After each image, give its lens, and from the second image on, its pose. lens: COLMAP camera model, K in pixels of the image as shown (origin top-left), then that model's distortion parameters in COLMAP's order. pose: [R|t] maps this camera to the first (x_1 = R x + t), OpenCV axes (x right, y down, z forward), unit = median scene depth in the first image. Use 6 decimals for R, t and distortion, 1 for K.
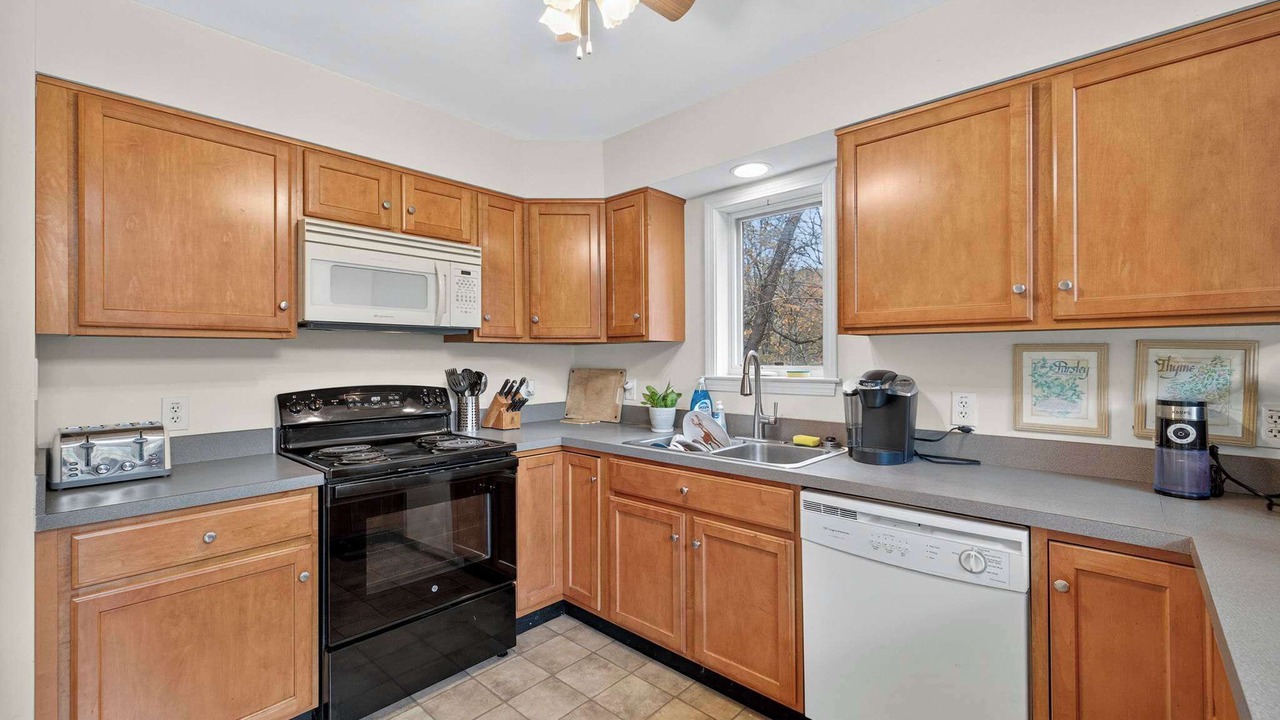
lens RADIAL K [[532.4, 0, 635.6], [0, 532.4, 354.5], [0, 0, 1]] dist [0.002387, 0.000361]
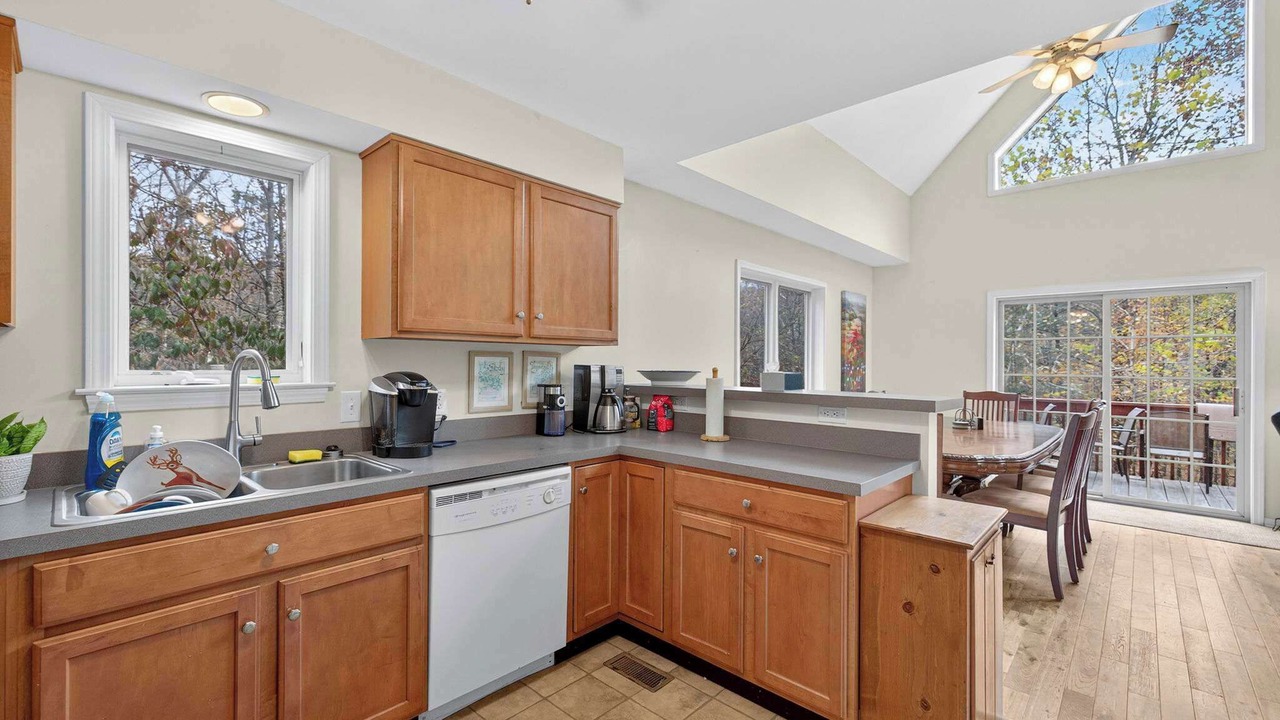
lens RADIAL K [[539.3, 0, 627.1], [0, 539.3, 358.3], [0, 0, 1]] dist [0.000483, -0.000405]
pose [[0.011588, 0.010447, 0.999878, -0.616390], [-0.007894, 0.999915, -0.010356, 0.009687], [-0.999902, -0.007773, 0.011669, 0.529140]]
